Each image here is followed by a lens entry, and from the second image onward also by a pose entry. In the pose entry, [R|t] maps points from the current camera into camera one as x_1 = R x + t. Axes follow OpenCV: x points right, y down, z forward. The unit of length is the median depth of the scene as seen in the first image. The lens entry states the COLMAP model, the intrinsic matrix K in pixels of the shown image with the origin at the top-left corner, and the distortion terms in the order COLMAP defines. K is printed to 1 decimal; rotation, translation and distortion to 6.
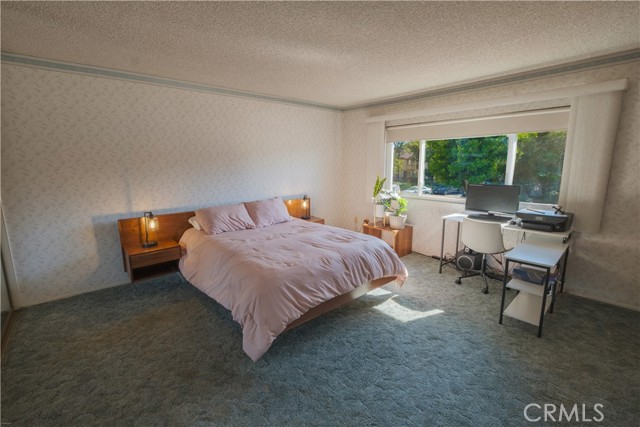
lens RADIAL K [[287.4, 0, 320.0], [0, 287.4, 213.5], [0, 0, 1]] dist [-0.001434, -0.000136]
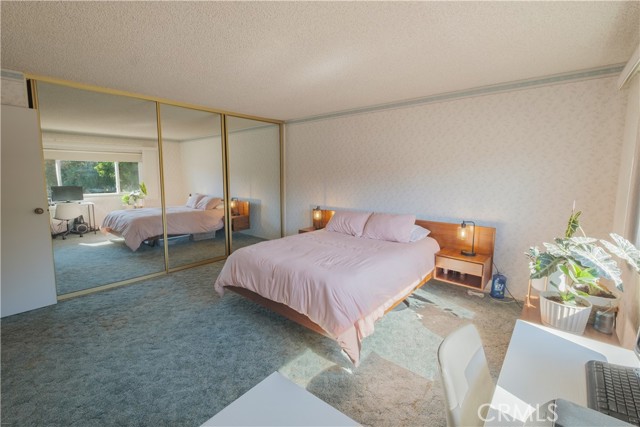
lens RADIAL K [[284.2, 0, 315.9], [0, 284.2, 208.7], [0, 0, 1]] dist [-0.000549, -0.000308]
pose [[0.135440, 0.128425, -0.982427, 0.950265], [-0.178146, 0.978561, 0.103360, -0.159432], [0.974638, 0.161016, 0.155415, 0.836897]]
